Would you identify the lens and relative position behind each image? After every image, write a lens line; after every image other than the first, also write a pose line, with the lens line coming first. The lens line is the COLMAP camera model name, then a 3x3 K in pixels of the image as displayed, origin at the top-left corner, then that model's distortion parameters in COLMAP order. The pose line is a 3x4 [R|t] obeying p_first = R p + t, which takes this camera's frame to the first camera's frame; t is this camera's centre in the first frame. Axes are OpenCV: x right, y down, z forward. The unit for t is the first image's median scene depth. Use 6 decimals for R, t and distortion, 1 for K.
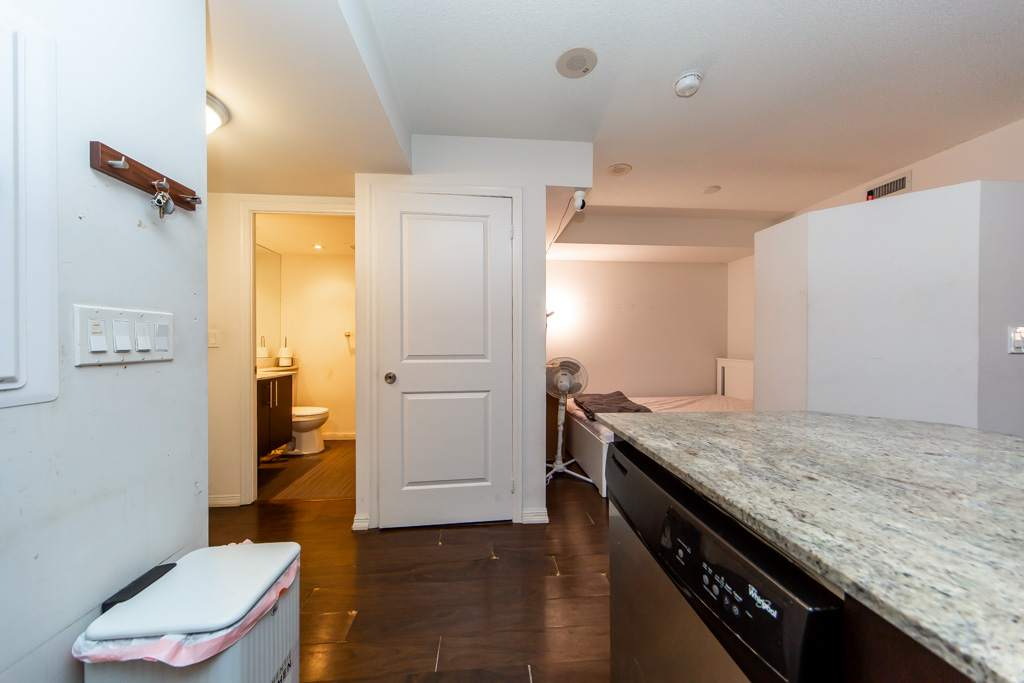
lens RADIAL K [[358.8, 0, 513.7], [0, 358.8, 344.6], [0, 0, 1]] dist [0.007144, -0.000020]
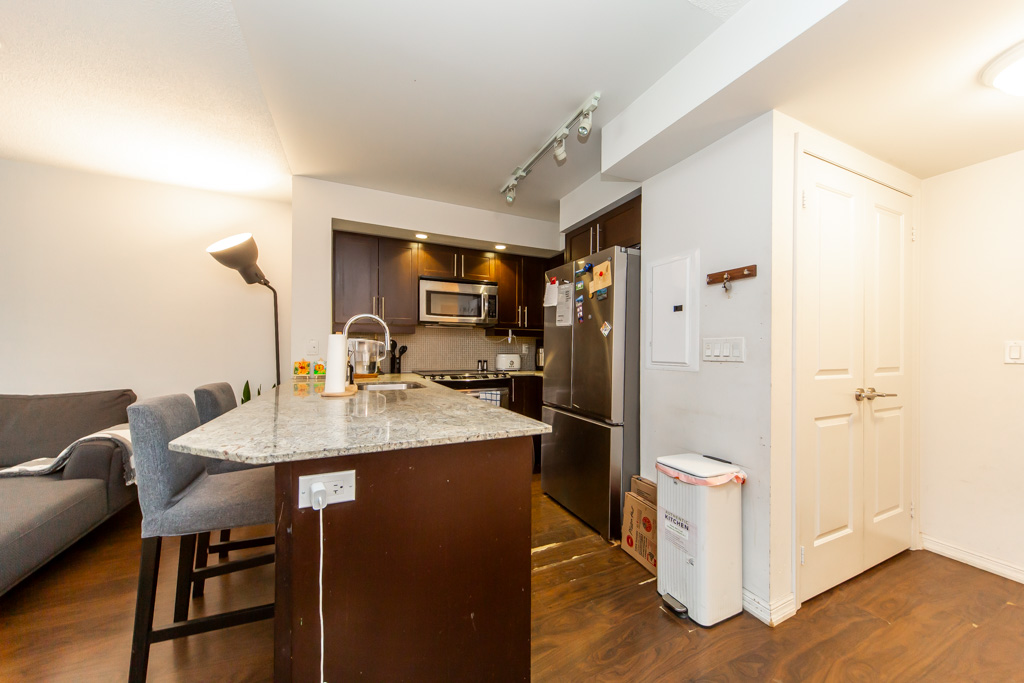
lens RADIAL K [[358.1, 0, 510.7], [0, 358.1, 349.0], [0, 0, 1]] dist [0.002600, -0.000075]
pose [[-0.940427, -0.009650, -0.339858, 0.243366], [-0.010515, 0.999944, 0.000705, -0.003663], [0.339832, 0.004237, -0.940477, 0.696528]]
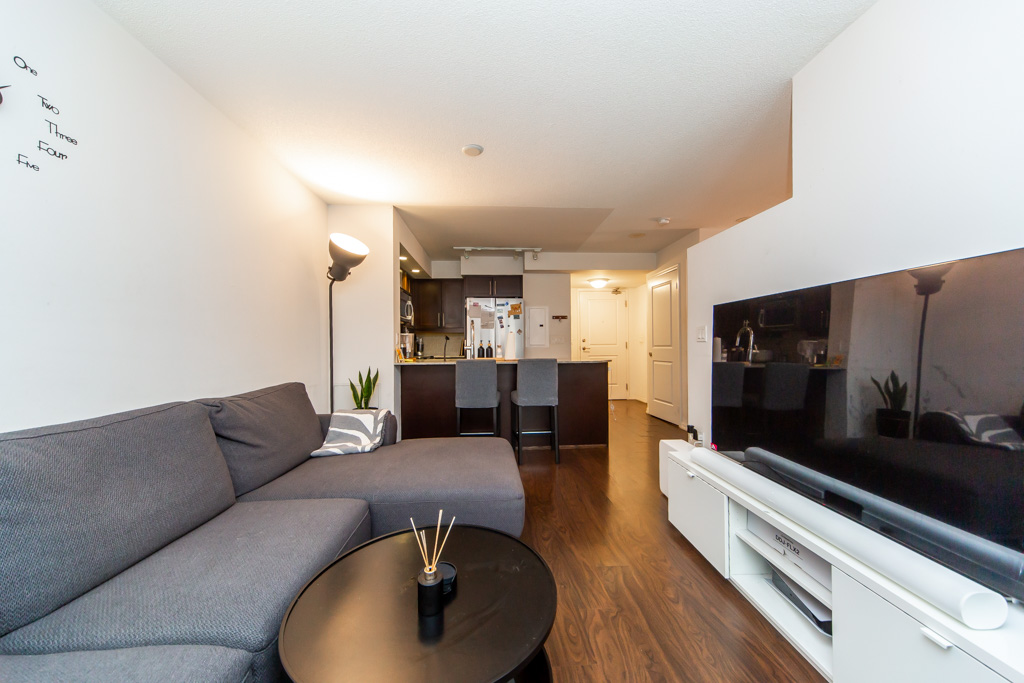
lens RADIAL K [[369.5, 0, 512.0], [0, 369.5, 343.6], [0, 0, 1]] dist [0.002358, 0.000097]
pose [[-0.022271, -0.006007, -0.999734, 1.647381], [0.002880, 0.999977, -0.006073, 0.023409], [0.999748, -0.003014, -0.022253, 0.072812]]
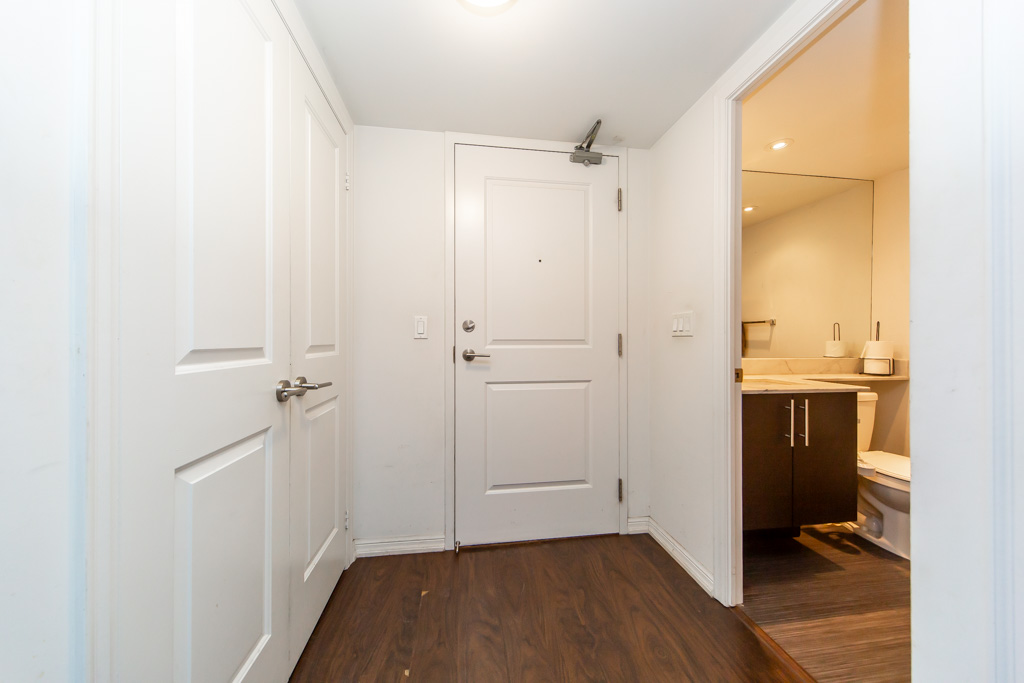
lens RADIAL K [[354.2, 0, 511.4], [0, 354.2, 343.0], [0, 0, 1]] dist [0.000350, -0.000150]
pose [[0.063006, 0.001848, -0.998011, -0.160345], [-0.005628, 0.999983, 0.001497, 0.018290], [0.997997, 0.005522, 0.063015, 0.527043]]
